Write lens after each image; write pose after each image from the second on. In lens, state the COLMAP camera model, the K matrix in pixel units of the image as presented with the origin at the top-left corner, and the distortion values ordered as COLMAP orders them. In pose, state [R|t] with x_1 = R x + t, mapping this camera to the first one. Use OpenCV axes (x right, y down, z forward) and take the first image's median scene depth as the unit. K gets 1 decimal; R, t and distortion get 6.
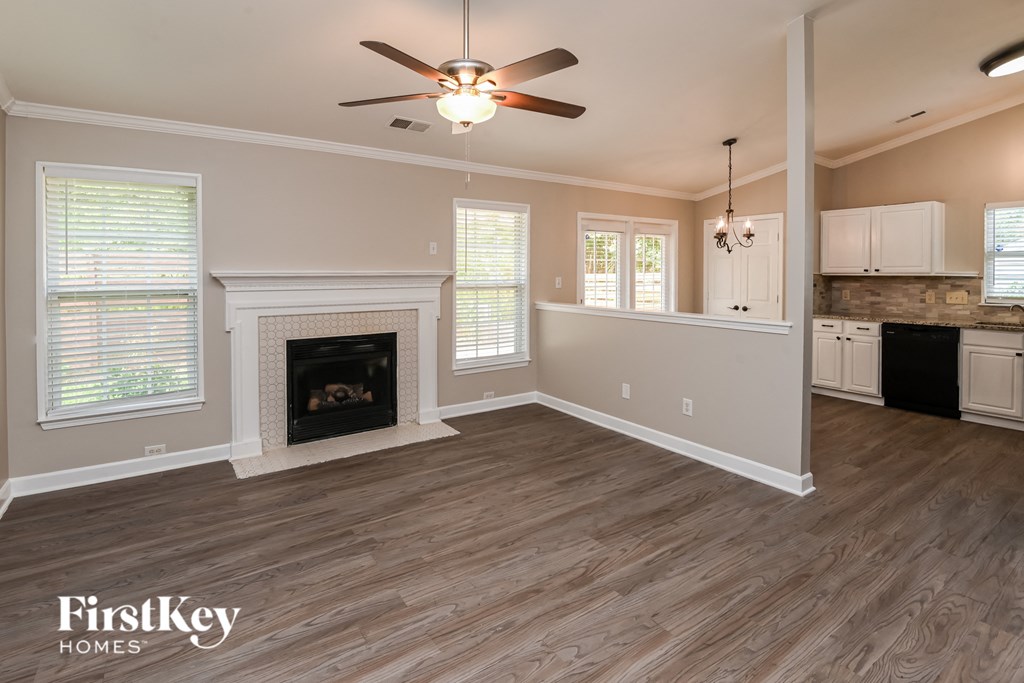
lens RADIAL K [[497.9, 0, 517.2], [0, 497.9, 290.5], [0, 0, 1]] dist [-0.004833, -0.003466]
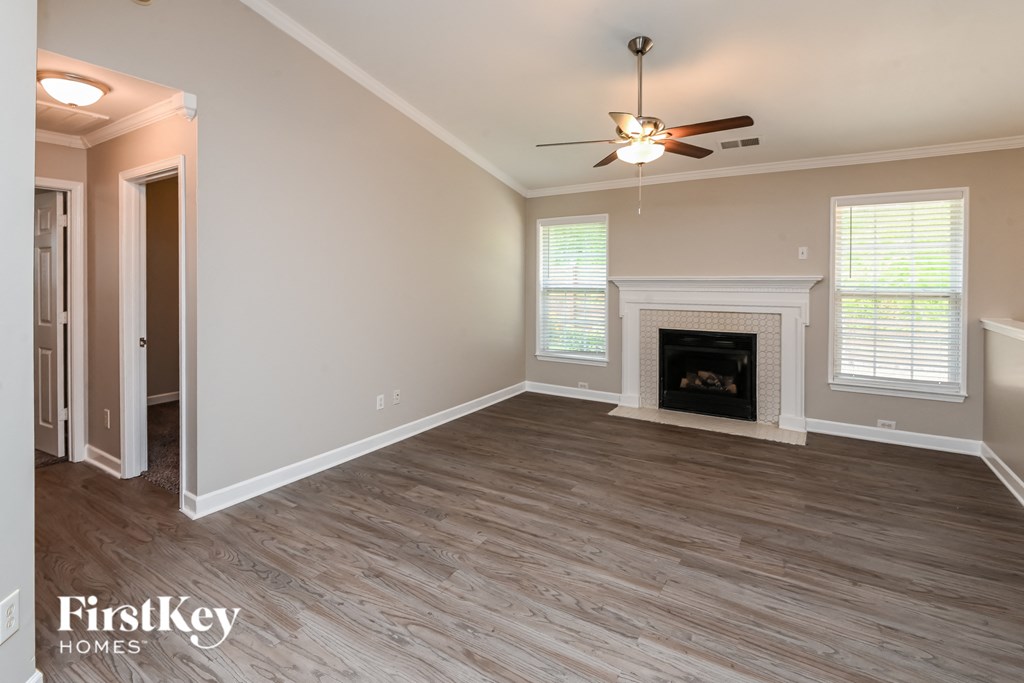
lens RADIAL K [[497.9, 0, 501.3], [0, 497.9, 282.7], [0, 0, 1]] dist [-0.004833, -0.003466]
pose [[0.376764, 0.007790, -0.926277, 0.536866], [-0.035814, 0.999339, -0.006162, 0.000963], [0.925617, 0.035495, 0.376794, 0.089340]]
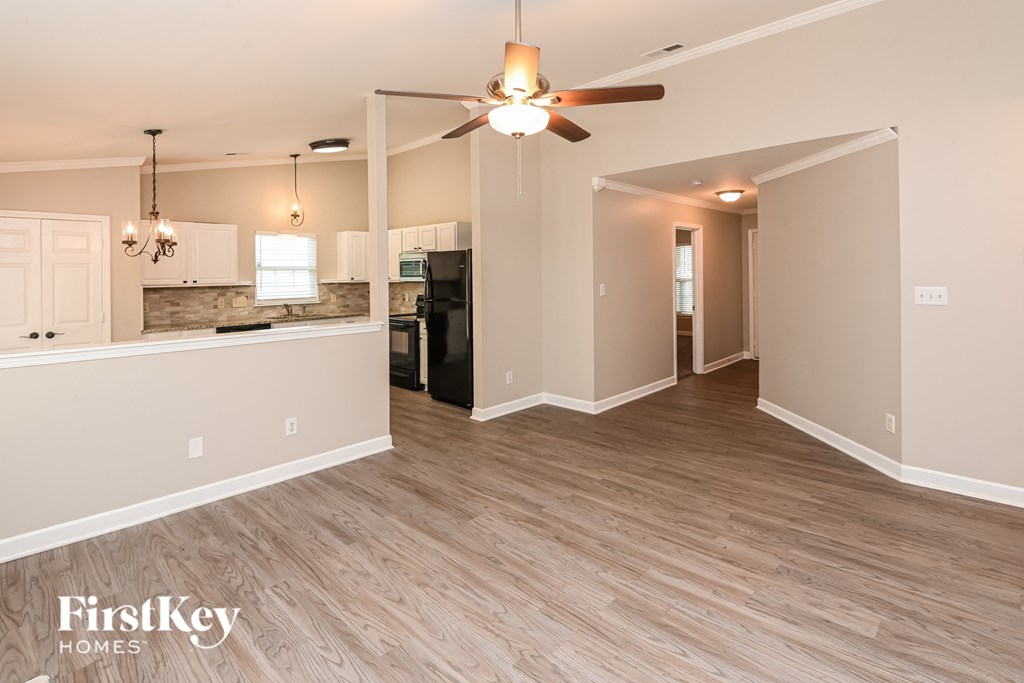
lens RADIAL K [[497.9, 0, 498.4], [0, 497.9, 281.5], [0, 0, 1]] dist [-0.004833, -0.003466]
pose [[-0.171779, -0.011710, 0.985066, -0.577876], [0.049925, 0.998541, 0.020576, -0.037639], [-0.983870, 0.052714, -0.170944, 0.659817]]
